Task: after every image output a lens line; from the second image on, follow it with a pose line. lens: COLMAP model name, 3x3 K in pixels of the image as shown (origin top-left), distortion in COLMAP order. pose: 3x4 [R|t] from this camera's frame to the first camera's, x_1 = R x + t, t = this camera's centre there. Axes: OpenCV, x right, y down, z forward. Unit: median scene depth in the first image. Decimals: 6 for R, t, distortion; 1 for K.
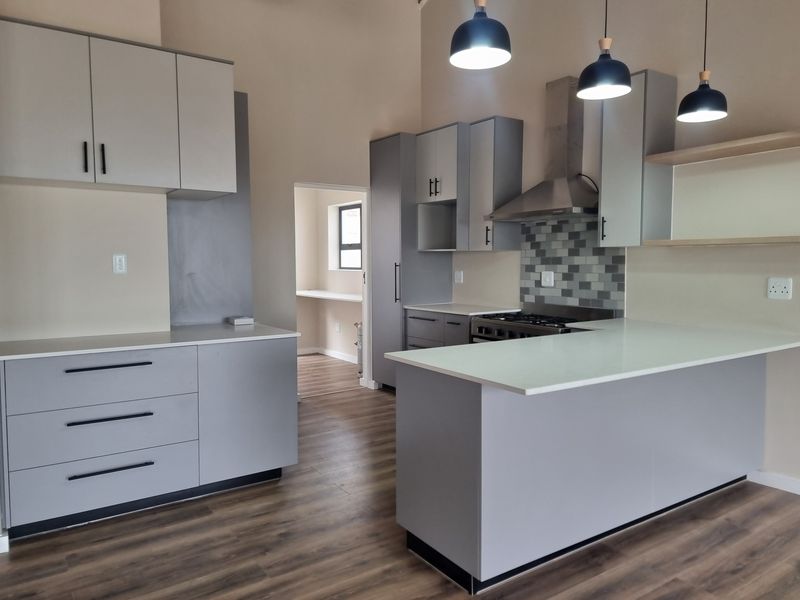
lens RADIAL K [[573.8, 0, 401.6], [0, 573.8, 295.6], [0, 0, 1]] dist [0.076094, -0.006280]
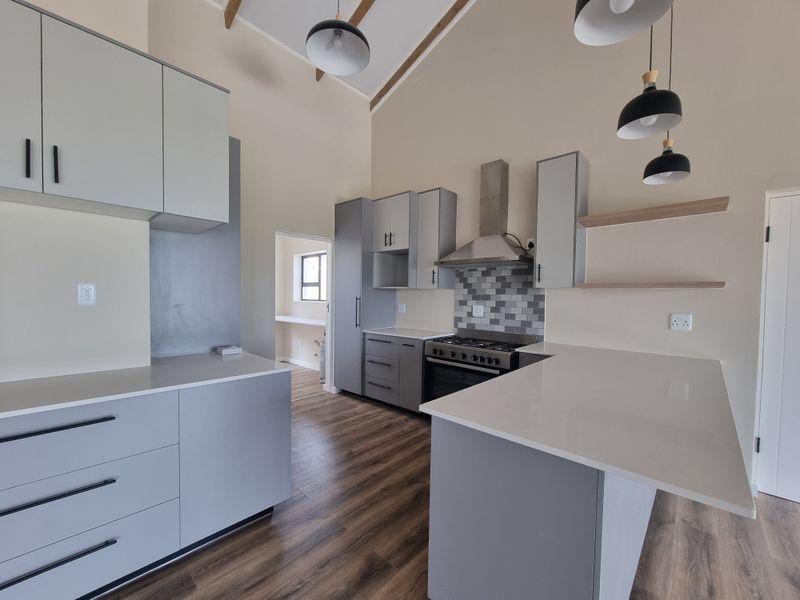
lens RADIAL K [[329.2, 0, 396.7], [0, 329.2, 306.4], [0, 0, 1]] dist [-0.000609, 0.001549]
pose [[0.976359, 0.009554, 0.215944, -0.097035], [-0.003394, 0.999577, -0.028878, -0.017244], [-0.216128, 0.027462, 0.975979, 0.304406]]
